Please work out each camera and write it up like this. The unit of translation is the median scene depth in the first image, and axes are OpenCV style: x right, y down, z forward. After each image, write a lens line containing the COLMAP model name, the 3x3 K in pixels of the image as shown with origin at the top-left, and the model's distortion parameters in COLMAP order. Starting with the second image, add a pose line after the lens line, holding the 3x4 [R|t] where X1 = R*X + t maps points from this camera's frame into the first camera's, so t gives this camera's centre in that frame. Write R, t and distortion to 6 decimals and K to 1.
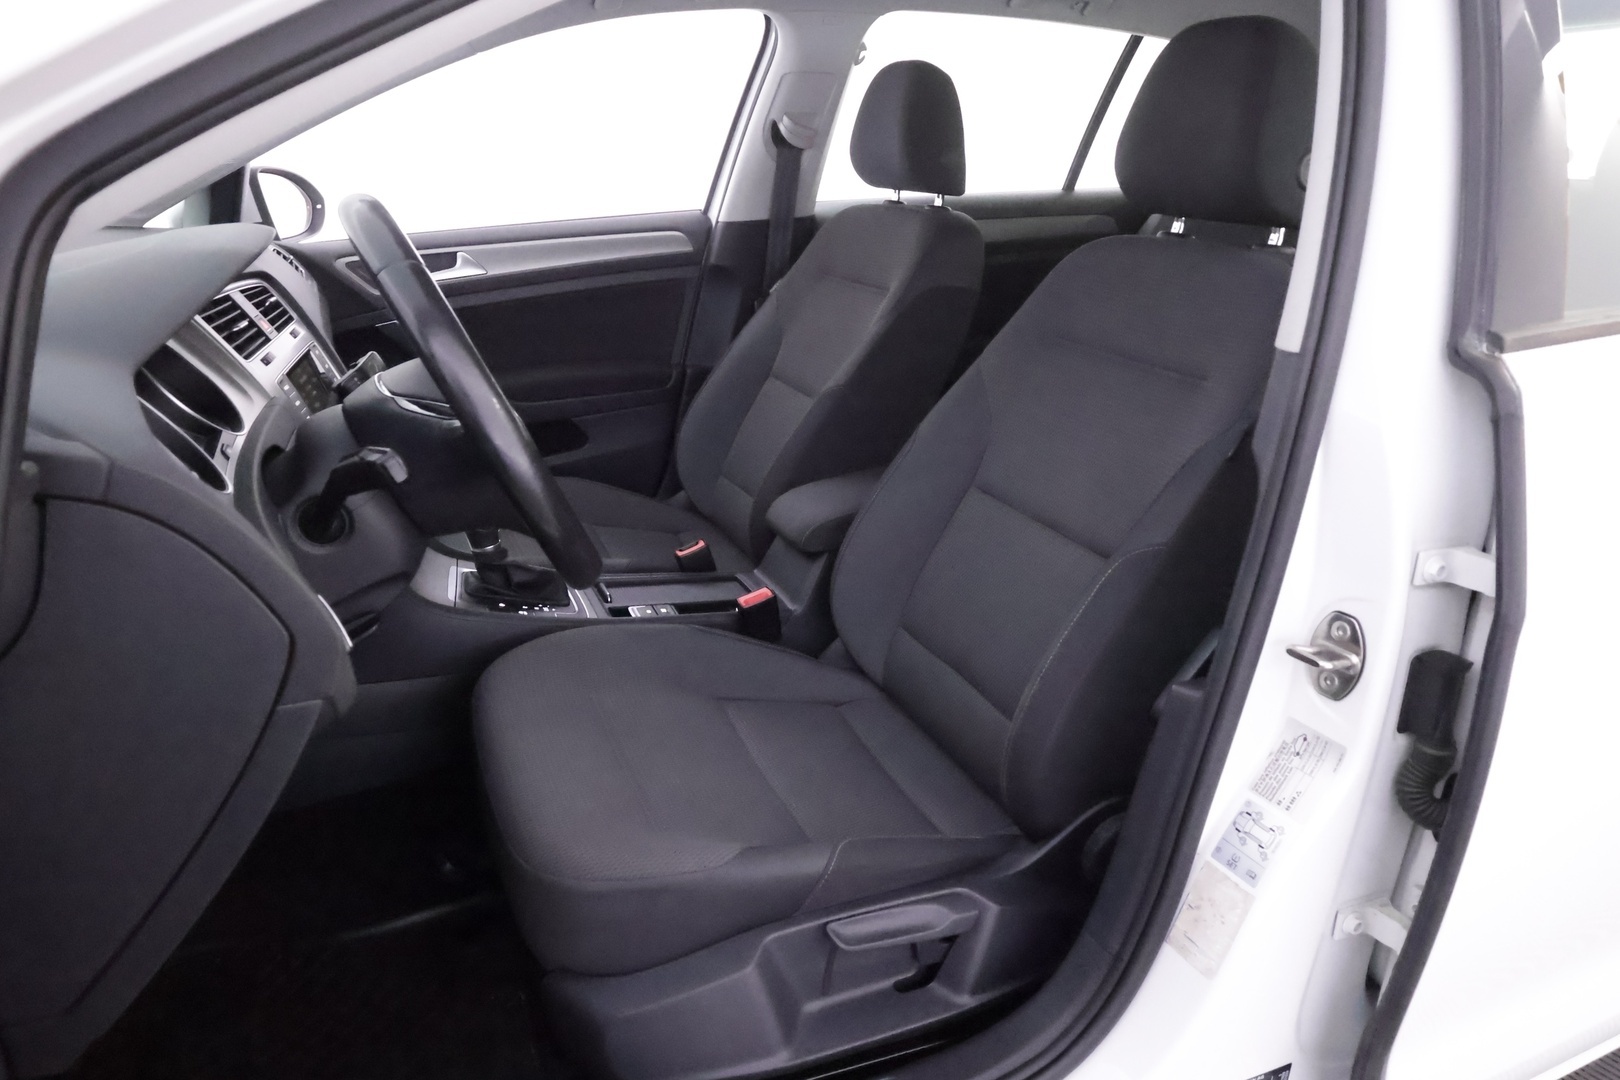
lens RADIAL K [[1107.8, 0, 806.0], [0, 1107.8, 547.0], [0, 0, 1]] dist [0.002000, 0.001589]
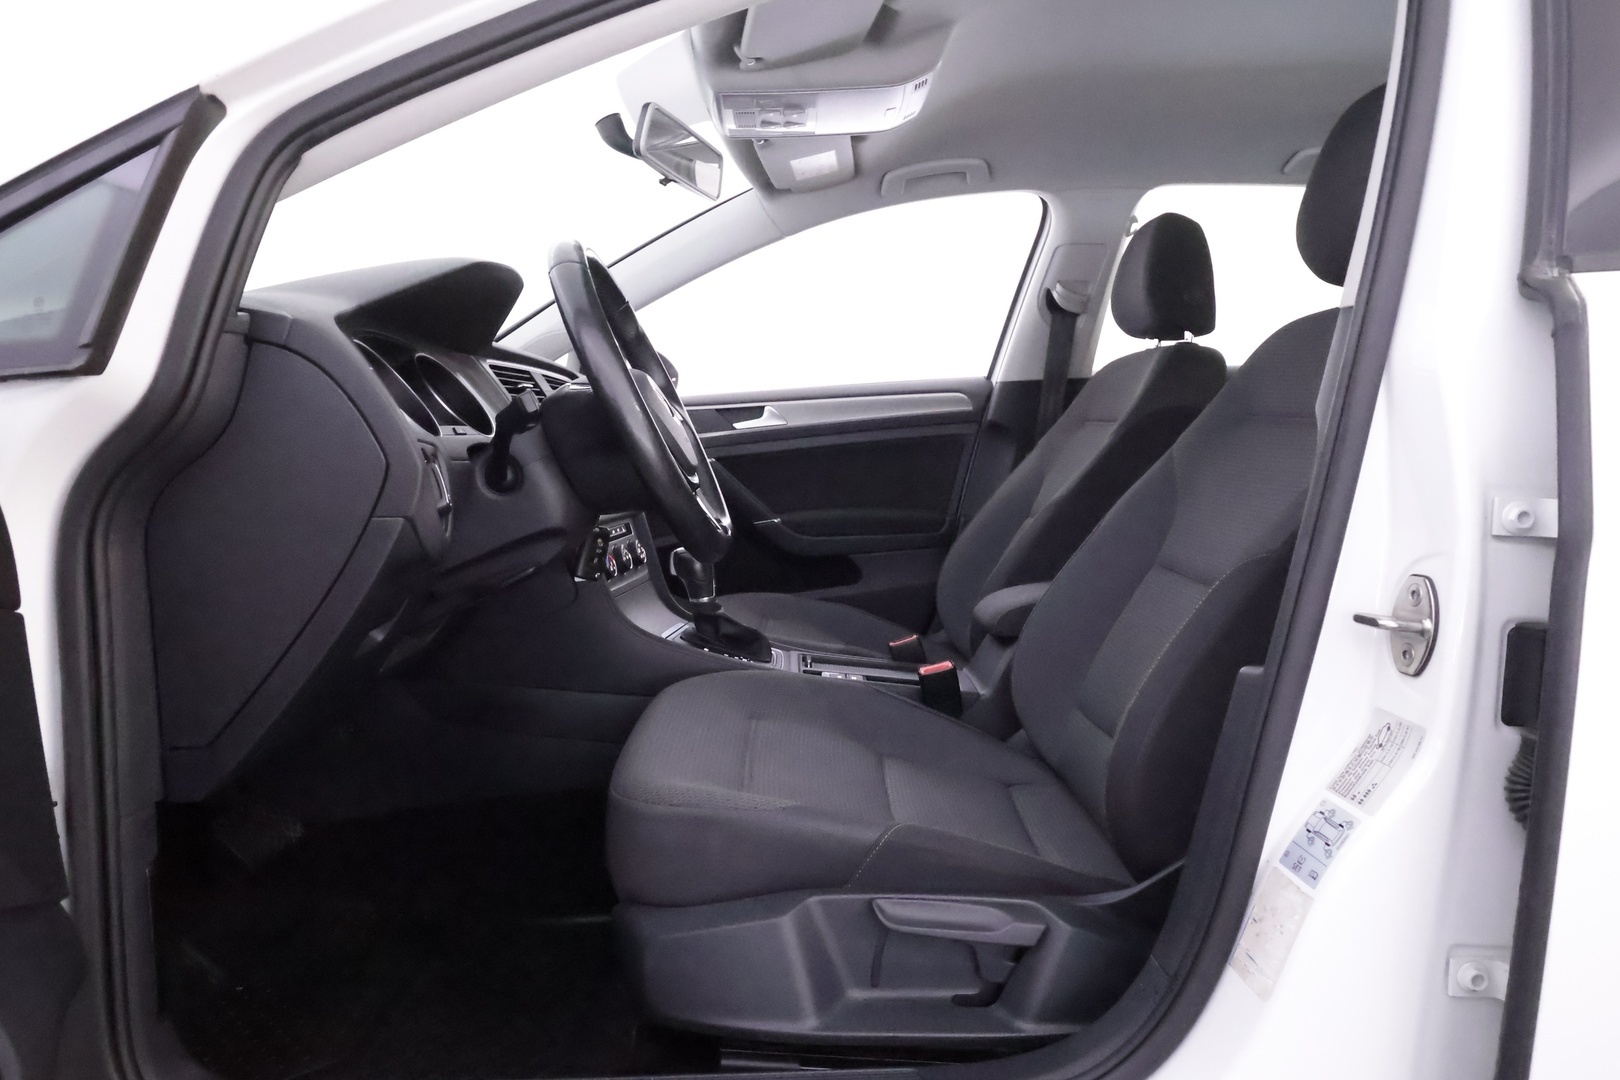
lens RADIAL K [[1107.8, 0, 806.0], [0, 1107.8, 547.0], [0, 0, 1]] dist [0.002000, 0.001589]
pose [[0.925722, 0.029501, -0.377053, 0.311629], [-0.125758, 0.964236, -0.233311, 0.264584], [0.356685, 0.263398, 0.896324, 0.012643]]
